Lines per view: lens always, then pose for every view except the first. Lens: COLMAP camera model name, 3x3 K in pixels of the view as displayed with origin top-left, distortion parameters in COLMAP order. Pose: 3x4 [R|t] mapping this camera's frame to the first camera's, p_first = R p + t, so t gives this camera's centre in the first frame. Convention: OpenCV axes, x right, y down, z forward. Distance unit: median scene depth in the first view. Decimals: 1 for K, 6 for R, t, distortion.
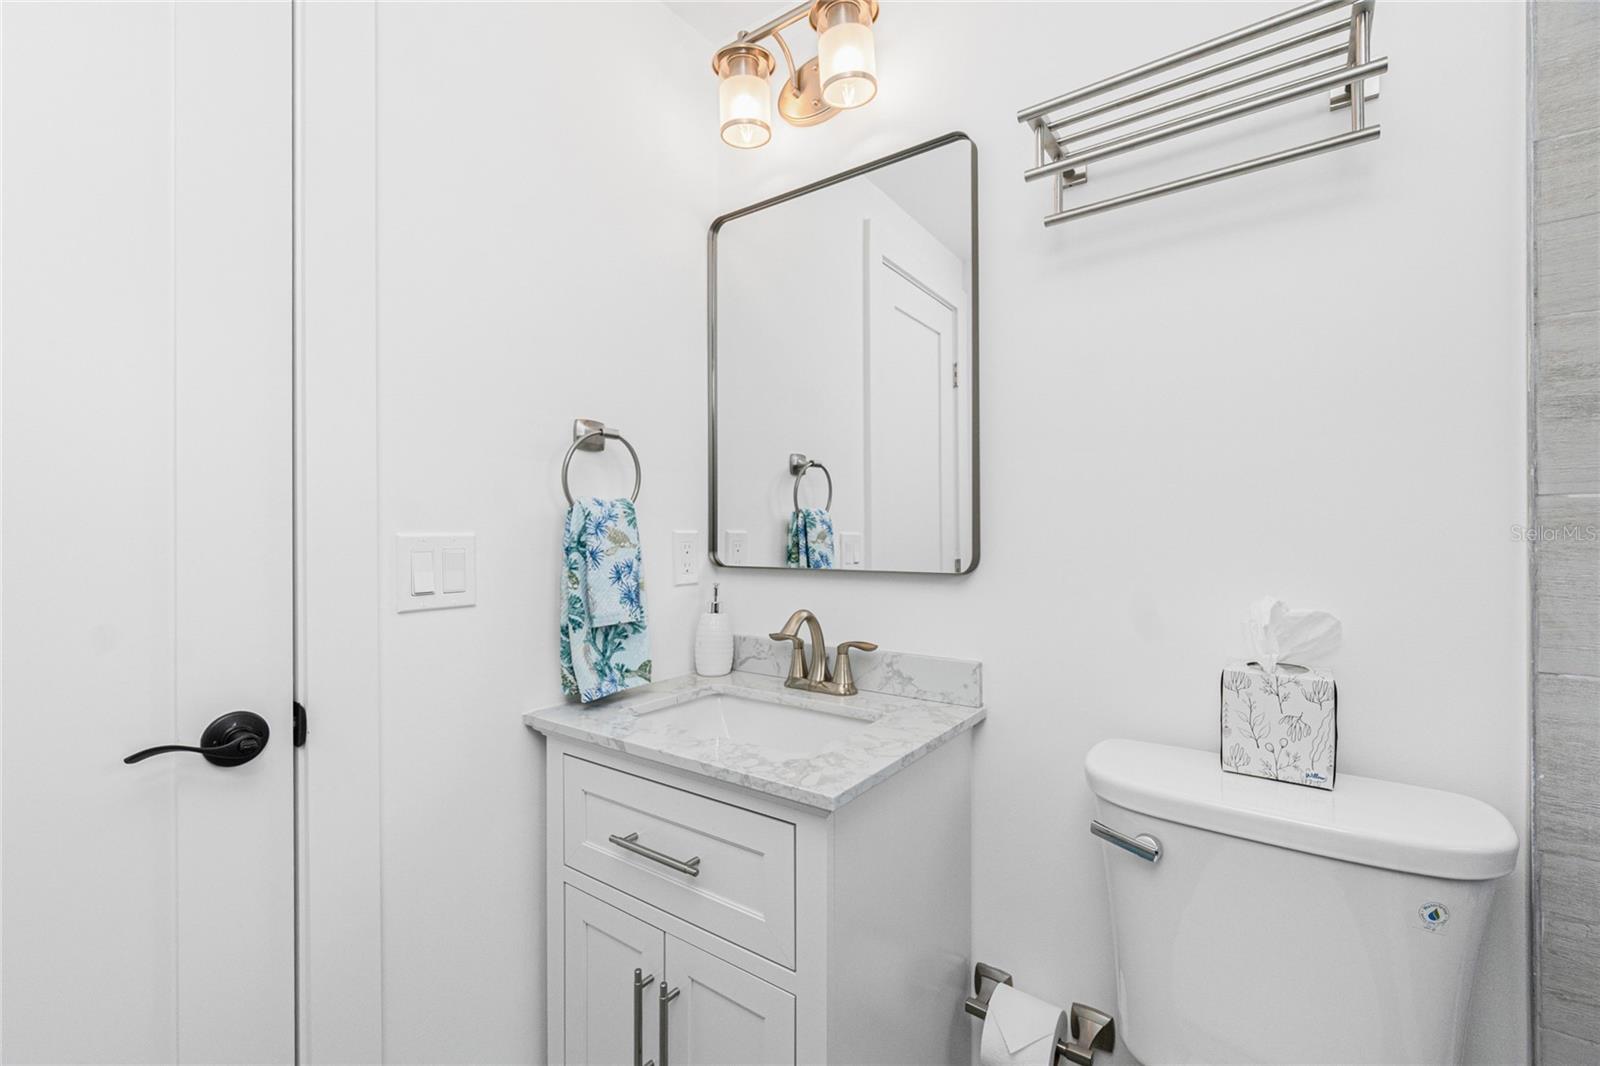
lens RADIAL K [[681.7, 0, 800.0], [0, 681.7, 533.0], [0, 0, 1]] dist [-0.002847, -0.000173]
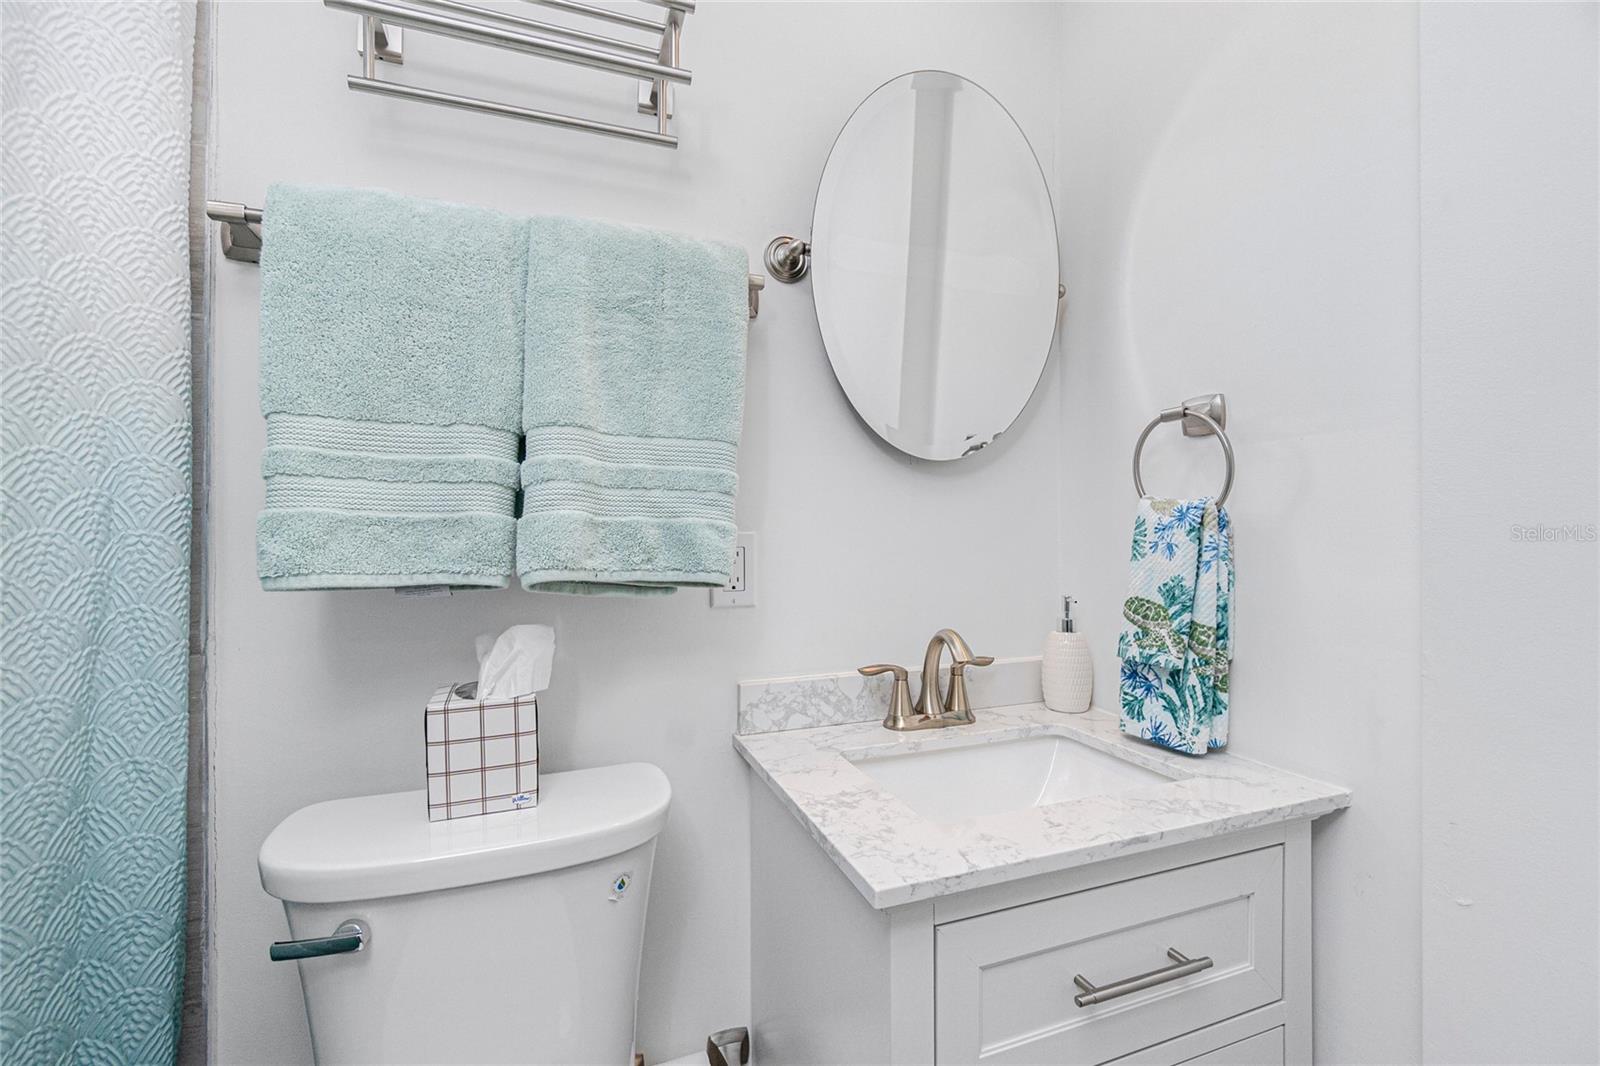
lens RADIAL K [[874.9, 0, 800.0], [0, 874.9, 533.0], [0, 0, 1]] dist [-0.001513, -0.000698]
pose [[0.469757, -0.004305, 0.882785, -0.894885], [-0.002984, 0.999975, 0.006465, 0.005695], [-0.882791, -0.005672, 0.469733, 0.677922]]
